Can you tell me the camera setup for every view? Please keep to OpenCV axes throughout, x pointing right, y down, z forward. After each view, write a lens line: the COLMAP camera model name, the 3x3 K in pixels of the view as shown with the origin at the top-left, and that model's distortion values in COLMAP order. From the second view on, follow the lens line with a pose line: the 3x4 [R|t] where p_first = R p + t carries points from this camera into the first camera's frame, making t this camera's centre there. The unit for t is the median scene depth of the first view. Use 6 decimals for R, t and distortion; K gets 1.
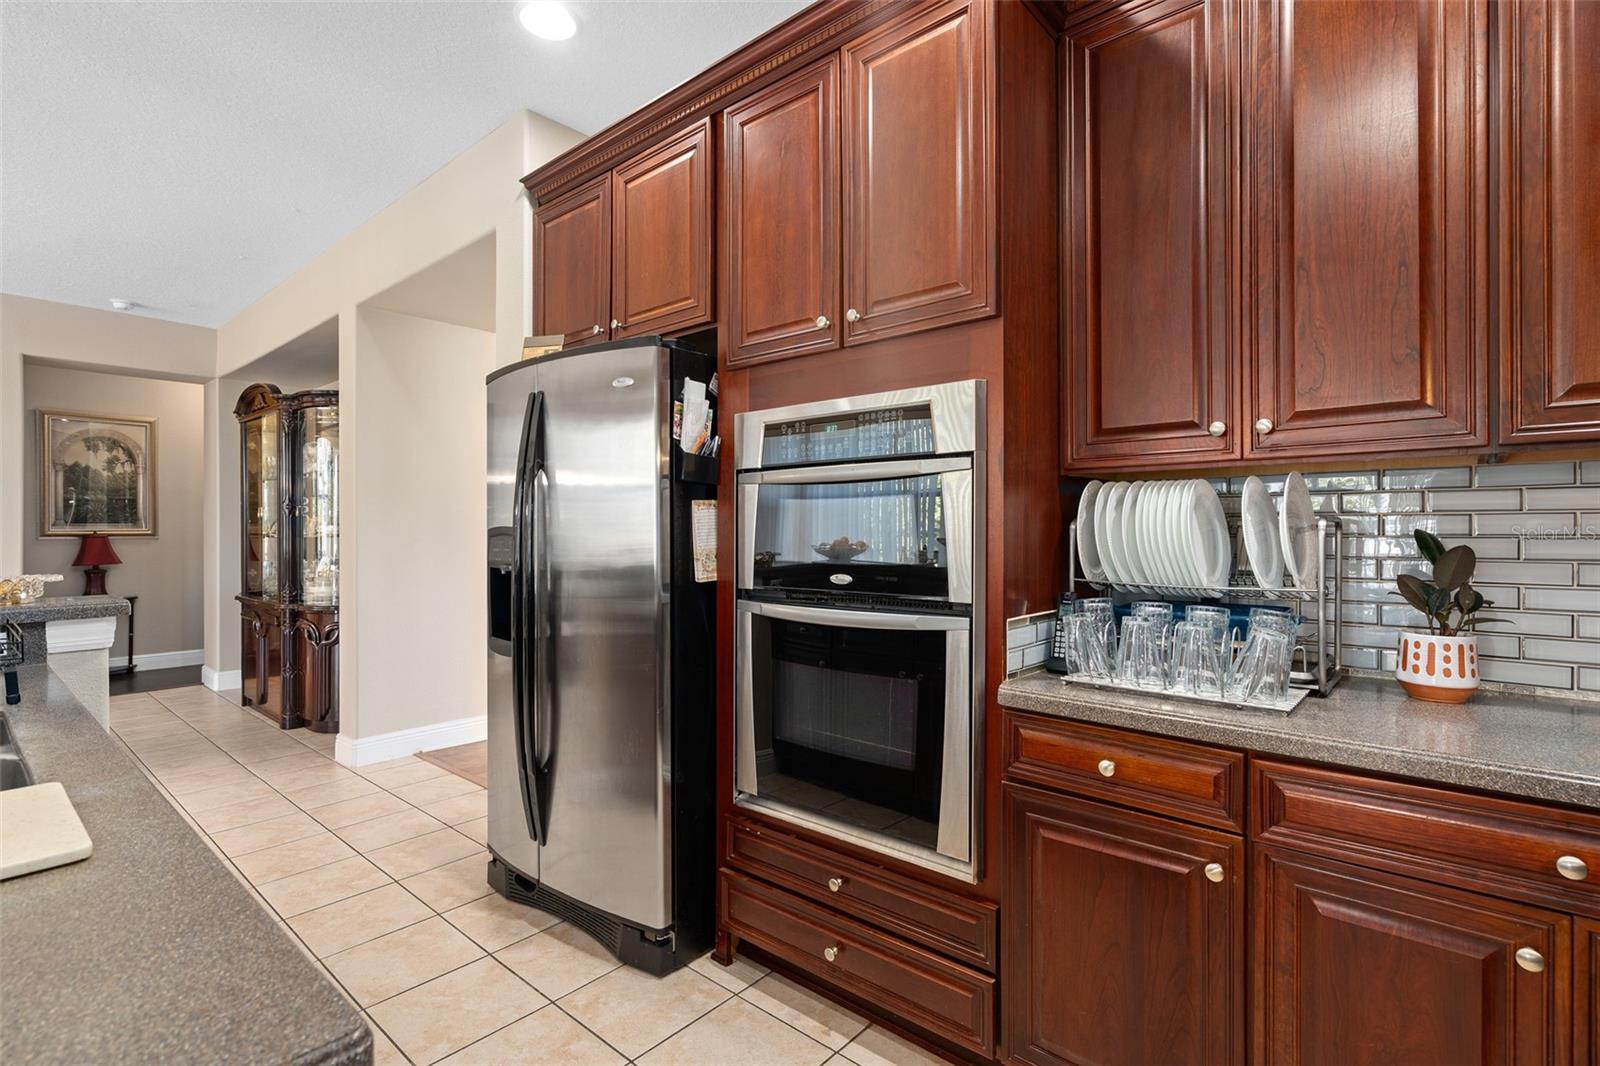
lens RADIAL K [[758.1, 0, 795.7], [0, 758.1, 533.3], [0, 0, 1]] dist [-0.004198, 0.001774]
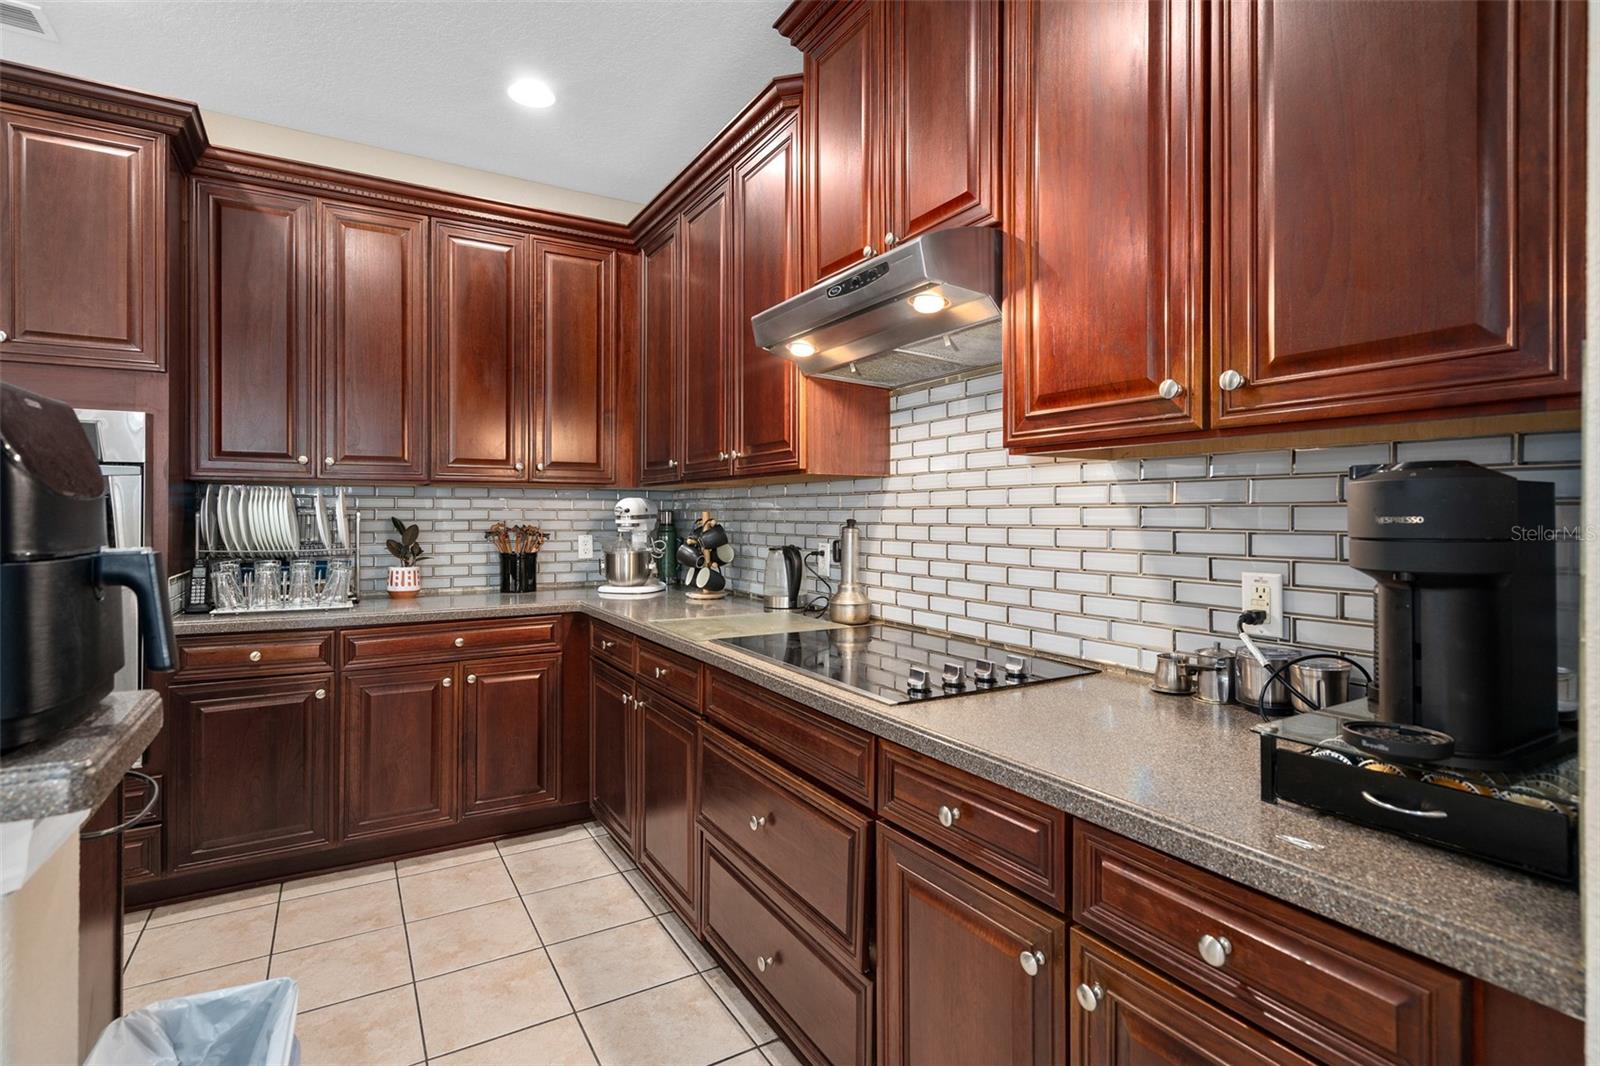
lens RADIAL K [[758.1, 0, 783.9], [0, 758.1, 514.7], [0, 0, 1]] dist [-0.004198, 0.001774]
pose [[0.308383, 0.003797, 0.951255, -0.767618], [-0.000051, 0.999992, -0.003975, -0.003646], [-0.951262, 0.001177, 0.308381, -0.604220]]
